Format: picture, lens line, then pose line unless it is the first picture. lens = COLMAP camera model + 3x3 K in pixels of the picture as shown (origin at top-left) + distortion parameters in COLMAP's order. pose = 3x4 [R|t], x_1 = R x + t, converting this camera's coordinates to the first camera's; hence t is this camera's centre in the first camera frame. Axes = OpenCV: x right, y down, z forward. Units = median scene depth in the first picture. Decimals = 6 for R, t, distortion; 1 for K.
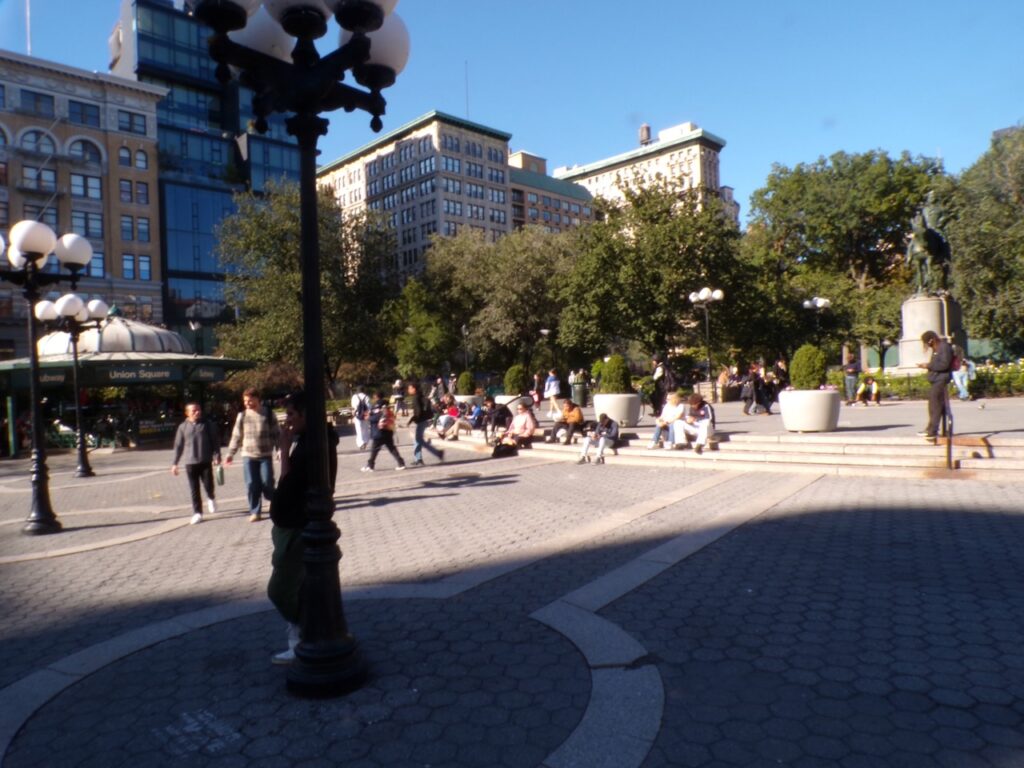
lens RADIAL K [[694.4, 0, 503.2], [0, 694.4, 387.8], [0, 0, 1]] dist [-0.044552, 0.033561]
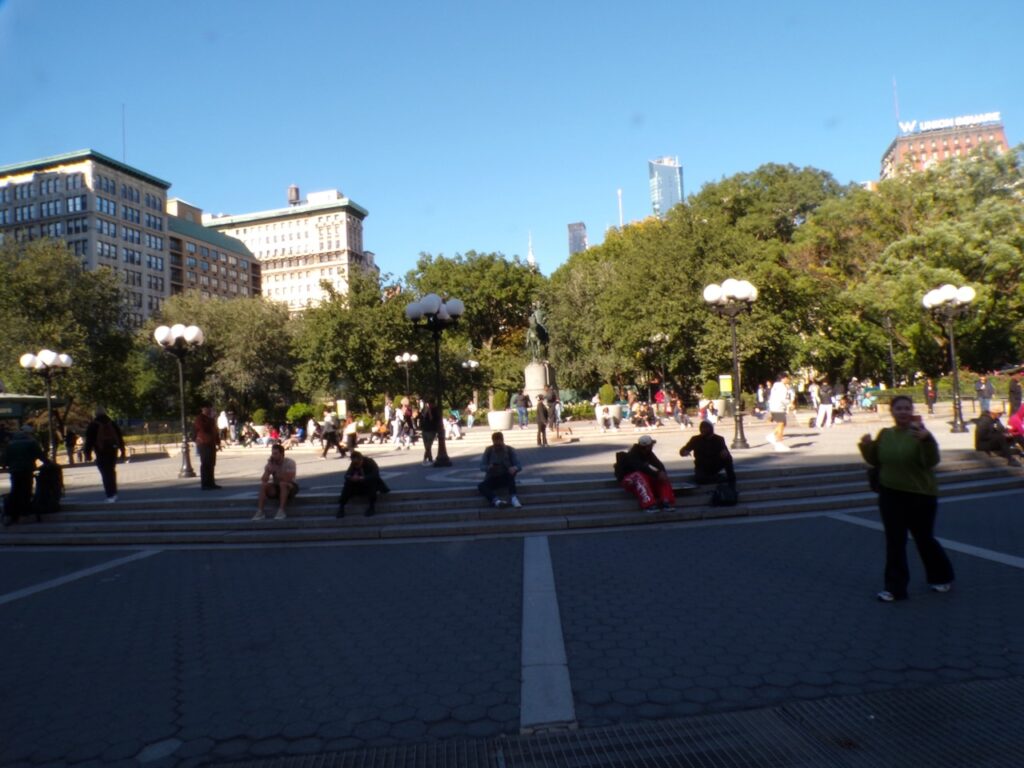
lens RADIAL K [[694.4, 0, 511.1], [0, 694.4, 389.7], [0, 0, 1]] dist [-0.044552, 0.033561]
pose [[0.860509, 0.010605, 0.509324, -0.074317], [0.023983, 0.997831, -0.061295, 0.007849], [-0.508870, 0.064960, 0.858389, -0.103070]]
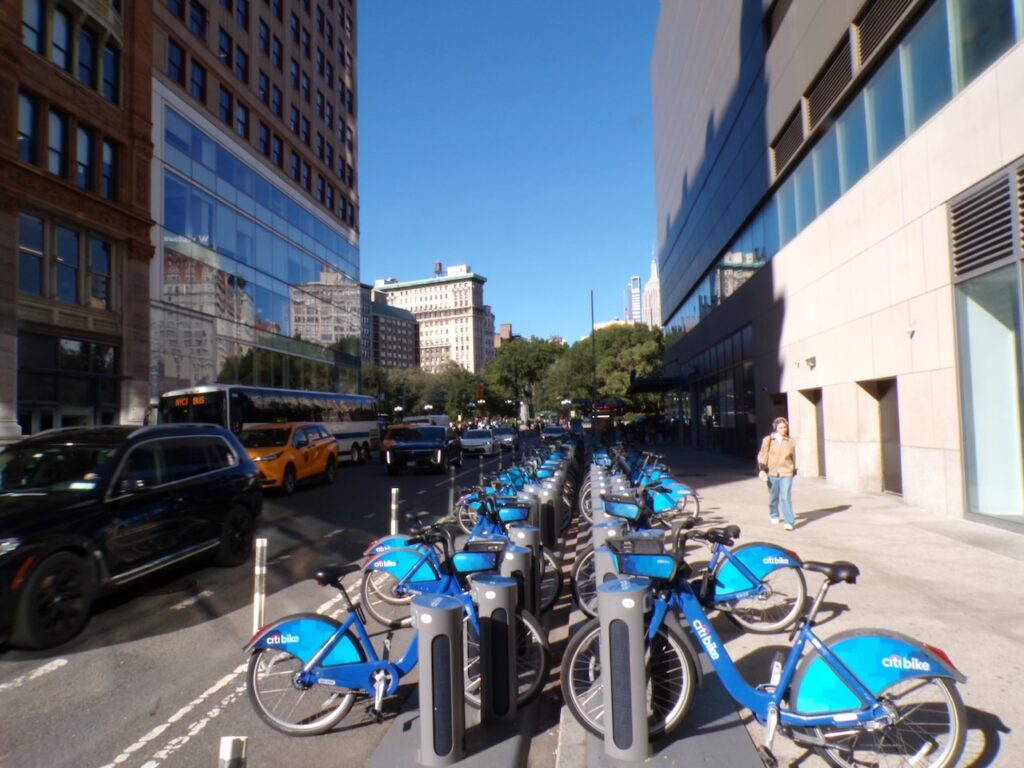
lens RADIAL K [[694.4, 0, 513.1], [0, 694.4, 387.3], [0, 0, 1]] dist [-0.044552, 0.033561]
pose [[0.938685, 0.028896, 0.343564, -0.288303], [-0.005403, 0.997592, -0.069142, 0.022424], [-0.344735, 0.063046, 0.936580, -0.890656]]
